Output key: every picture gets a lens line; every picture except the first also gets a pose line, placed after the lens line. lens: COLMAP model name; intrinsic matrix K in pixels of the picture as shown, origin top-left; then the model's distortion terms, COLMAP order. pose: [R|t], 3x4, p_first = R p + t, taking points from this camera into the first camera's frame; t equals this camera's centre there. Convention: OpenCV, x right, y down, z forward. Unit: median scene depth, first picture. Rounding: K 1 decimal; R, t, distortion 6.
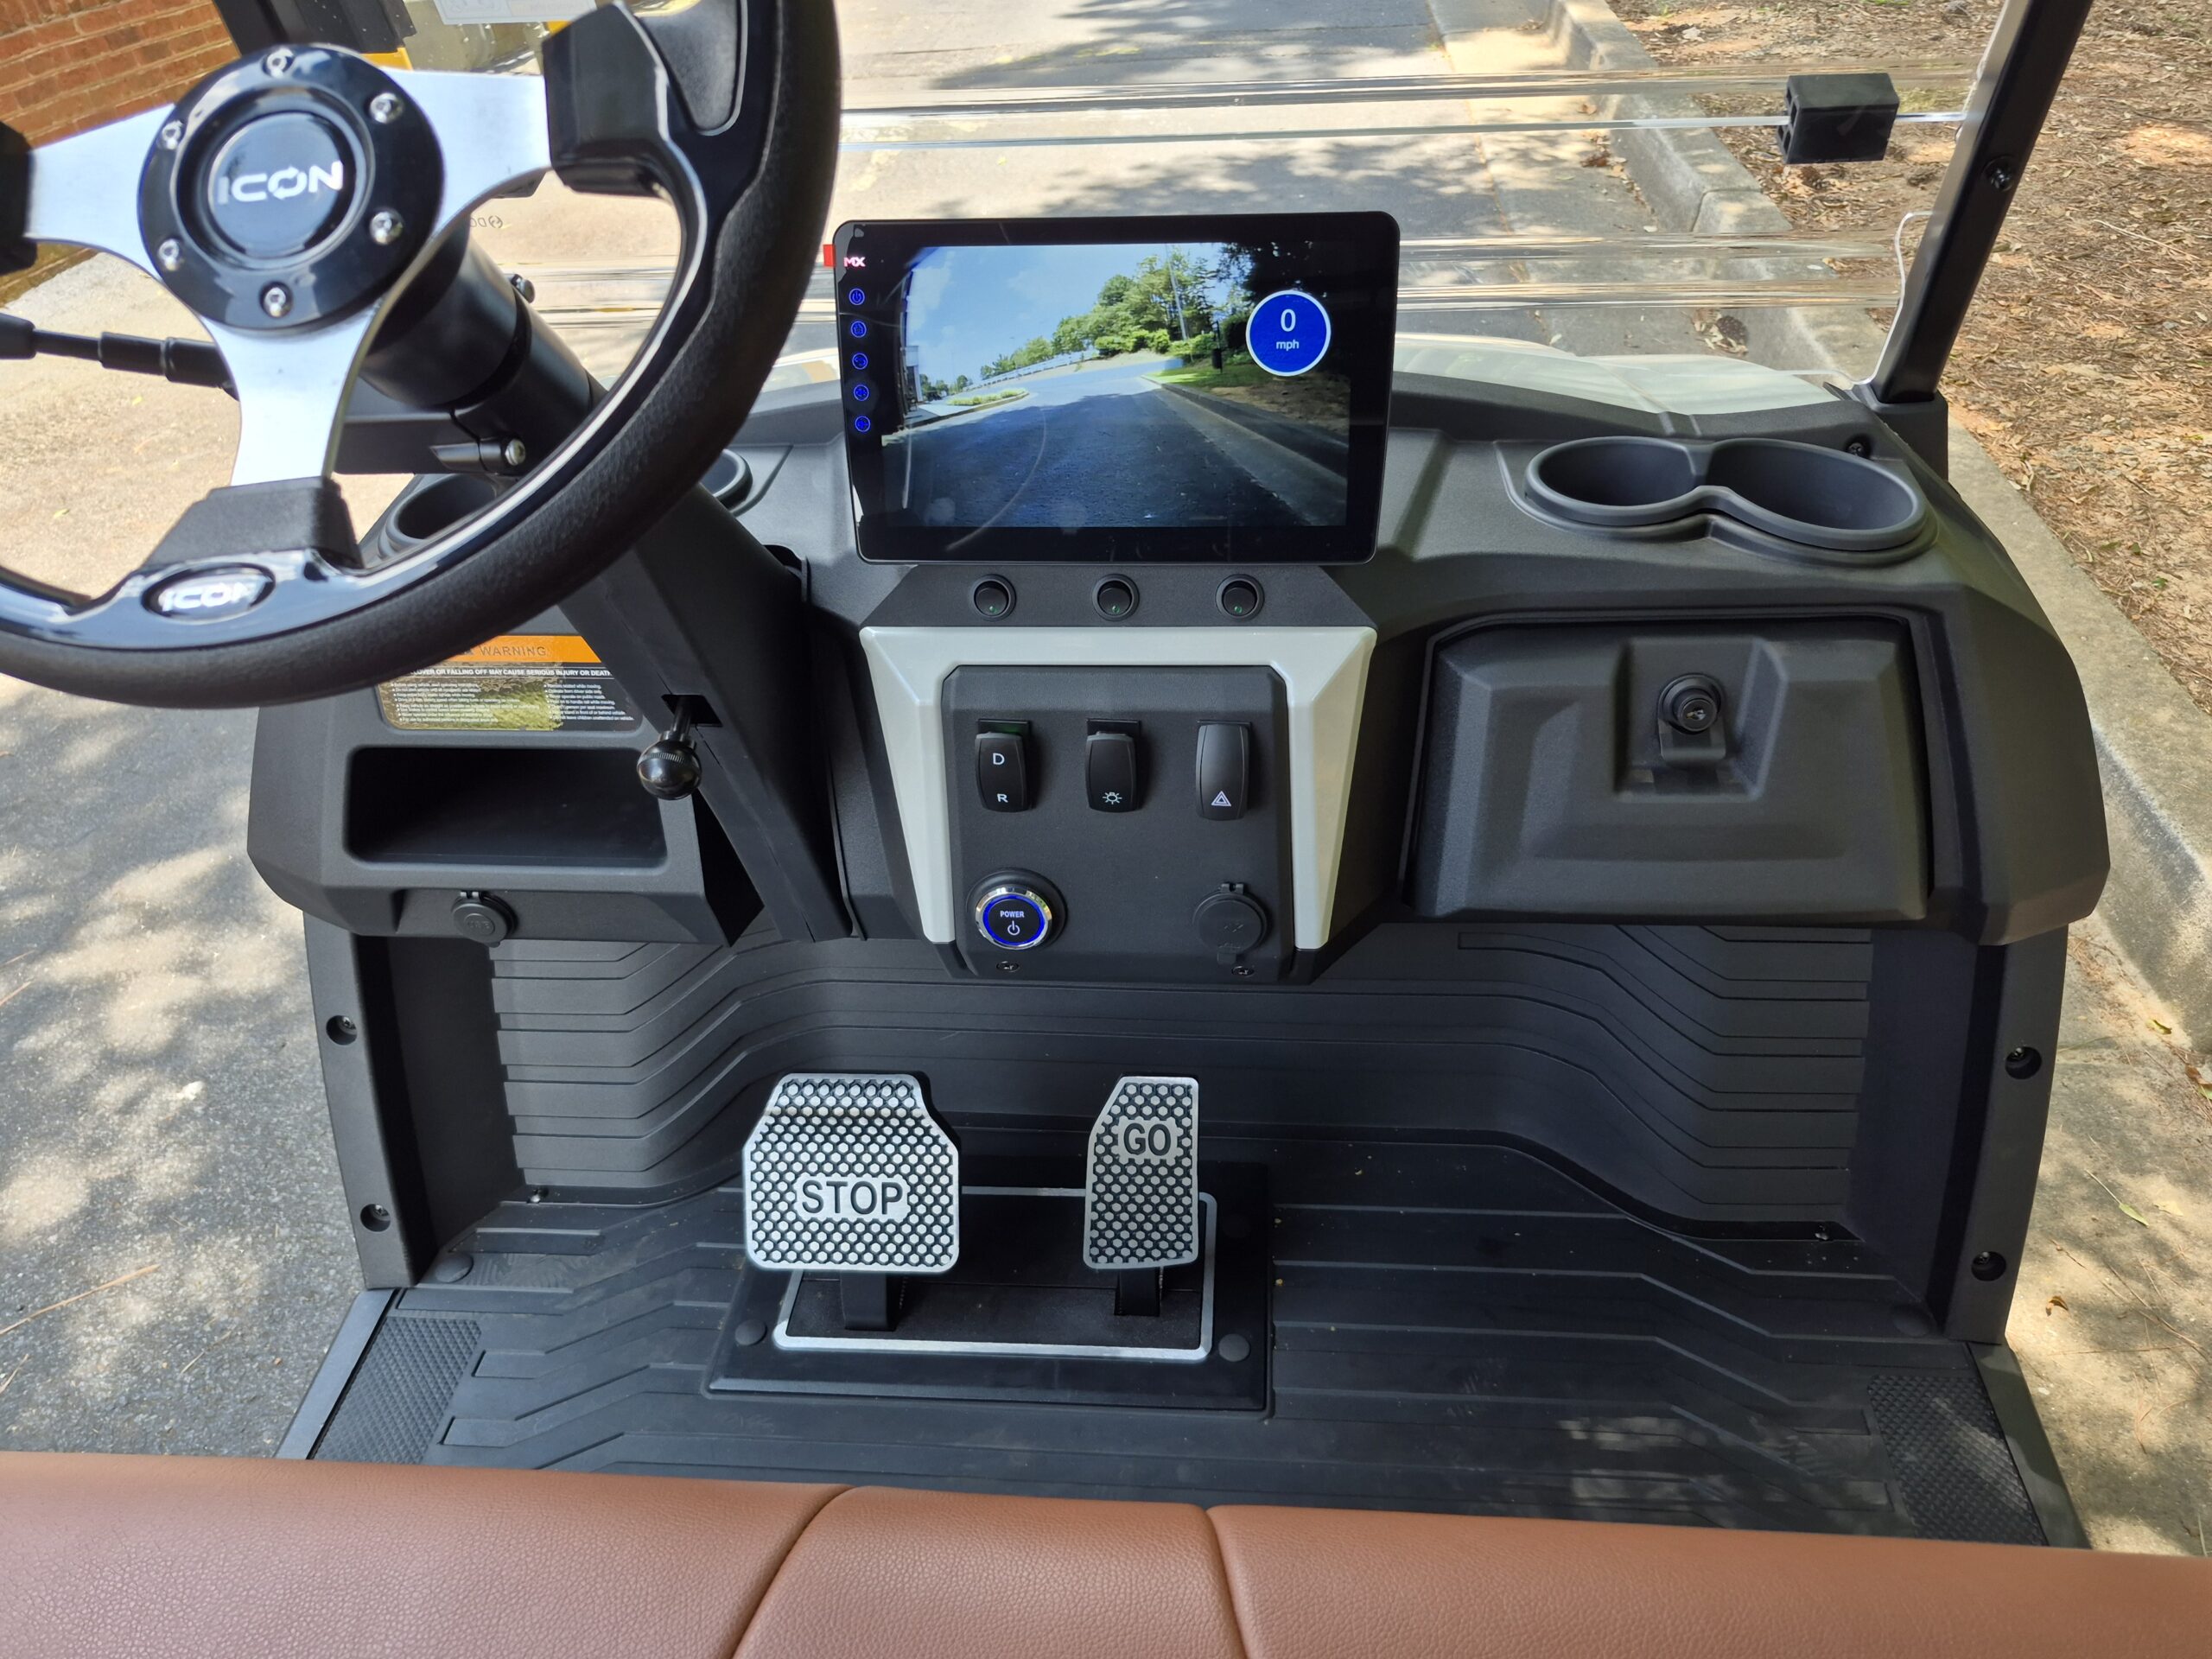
lens RADIAL K [[1546.4, 0, 1114.3], [0, 1546.4, 890.1], [0, 0, 1]] dist [0.084266, -0.107423]
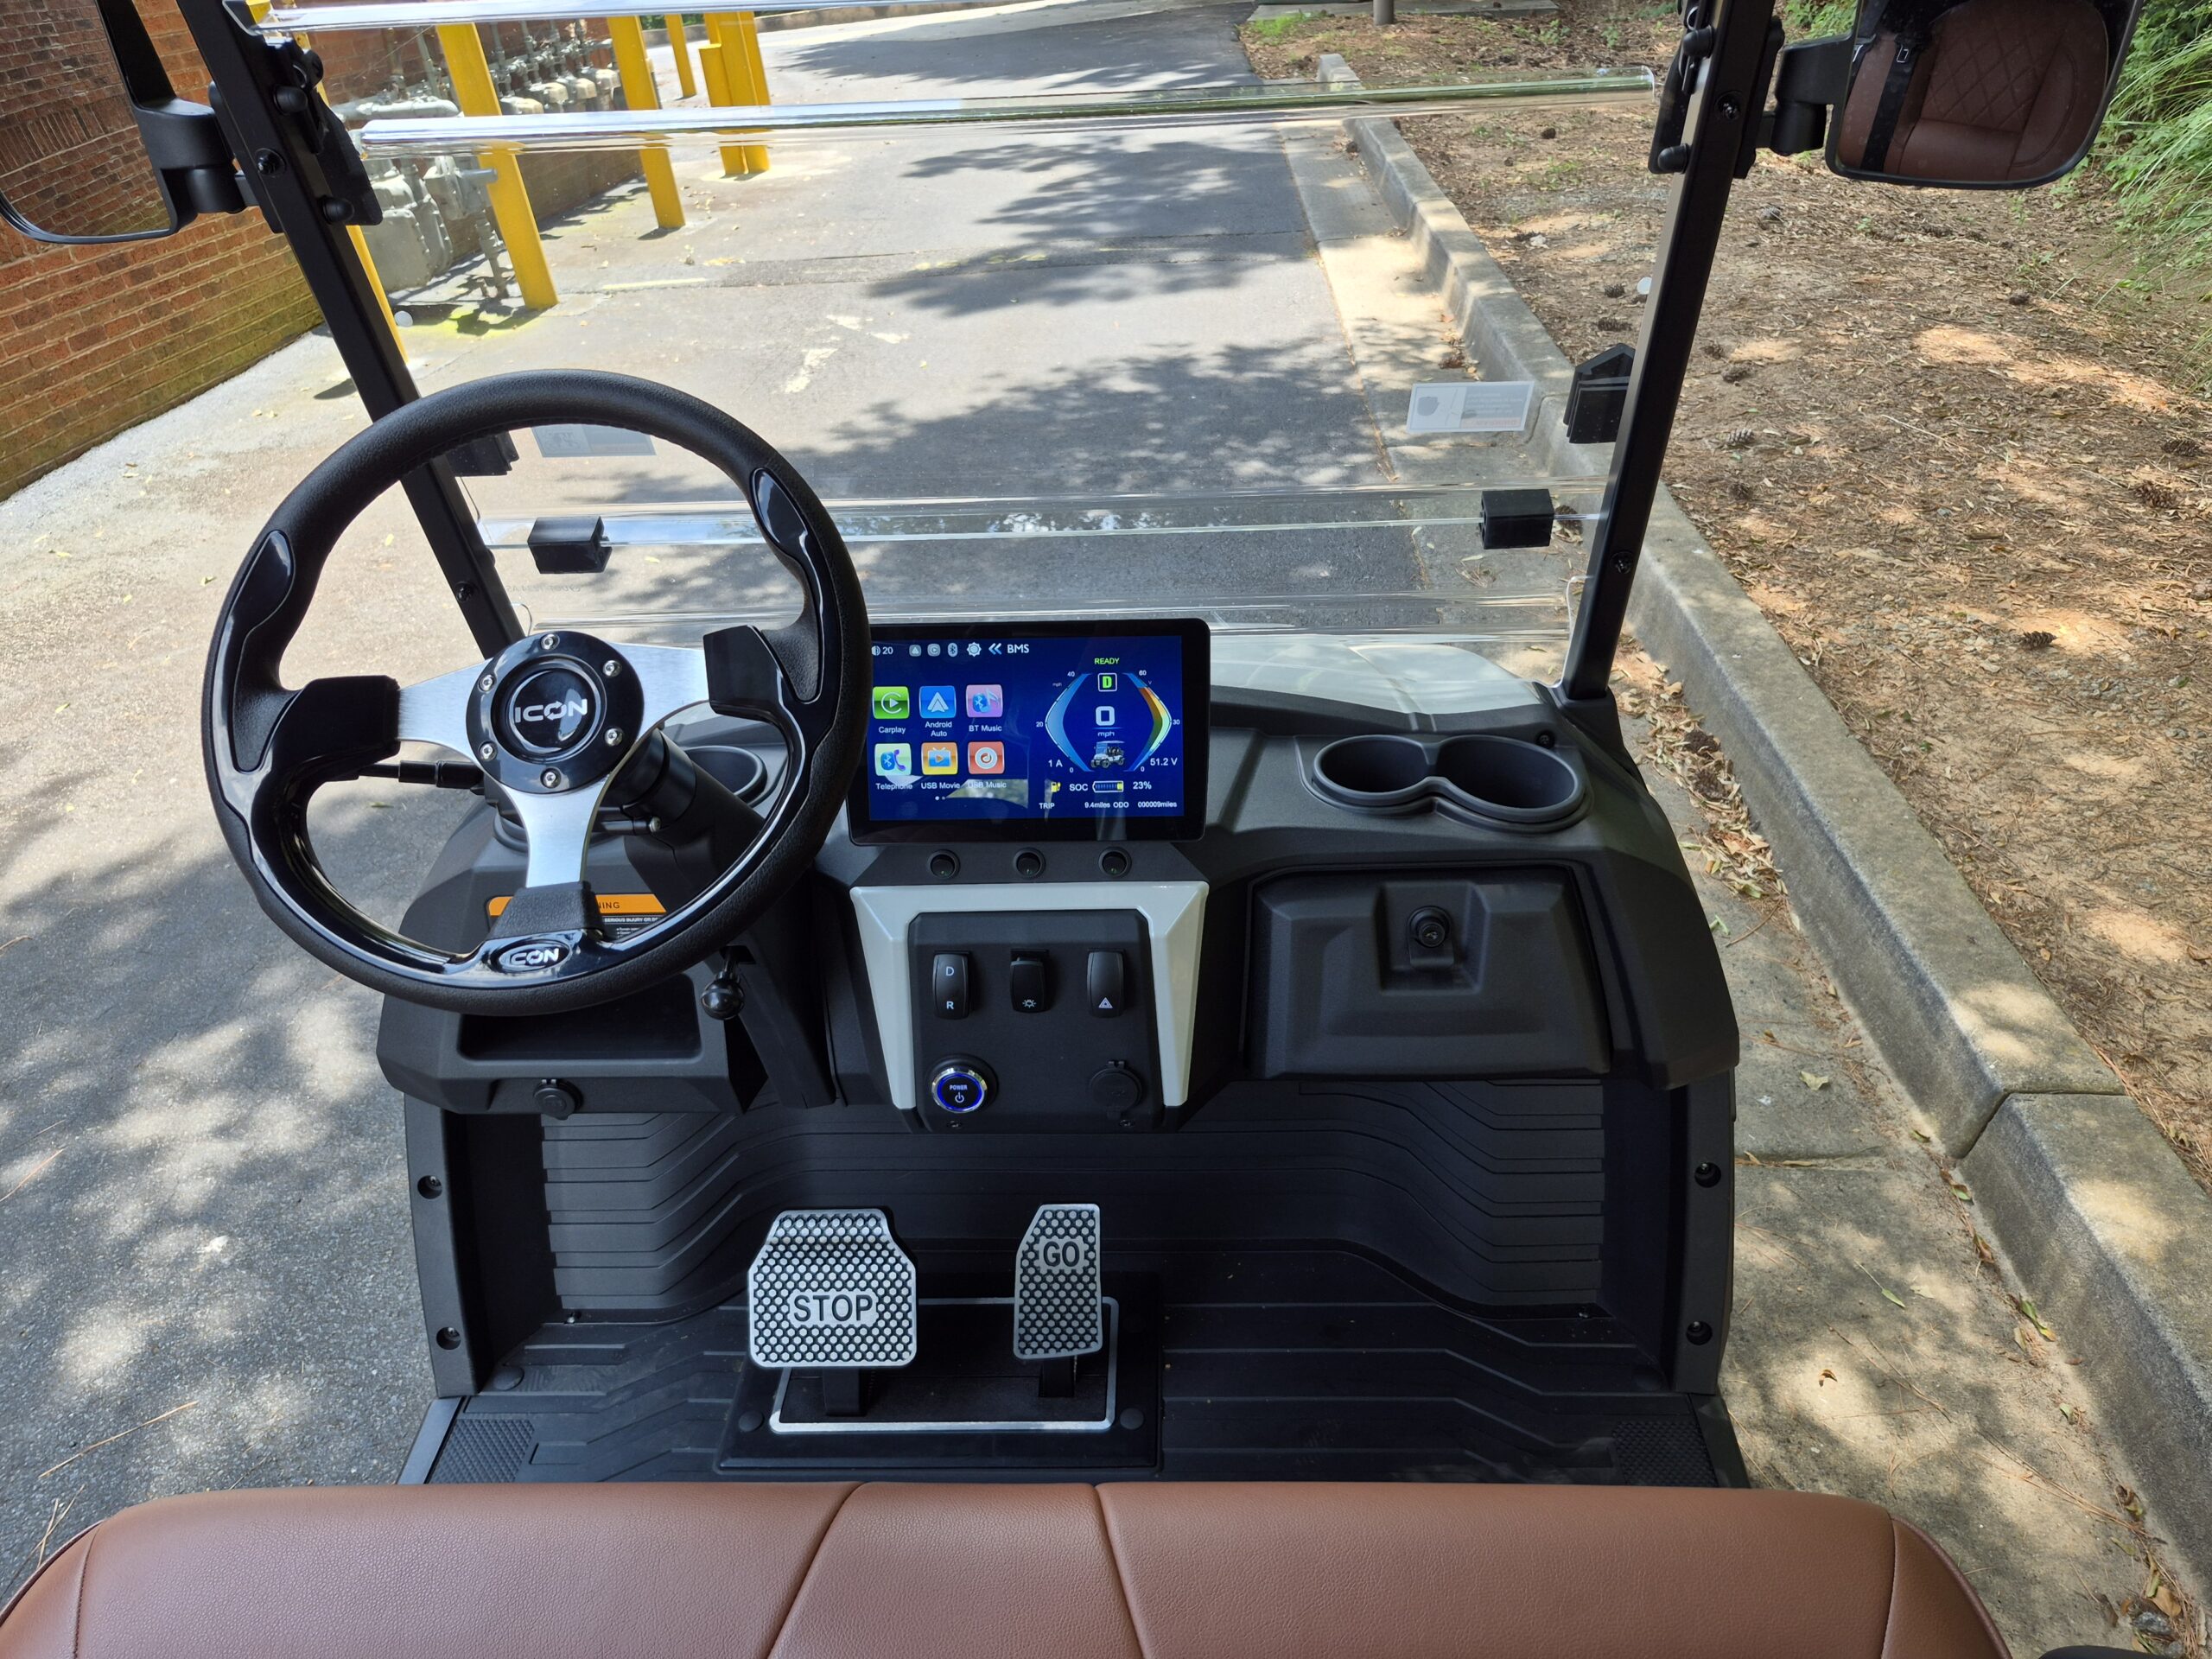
lens RADIAL K [[1526.3, 0, 1106.0], [0, 1526.3, 829.5], [0, 0, 1]] dist [0.075641, -0.084543]
pose [[0.998740, -0.018748, 0.046550, 0.005400], [0.024128, 0.992738, -0.117853, -0.039760], [-0.044002, 0.118828, 0.991939, -0.319036]]
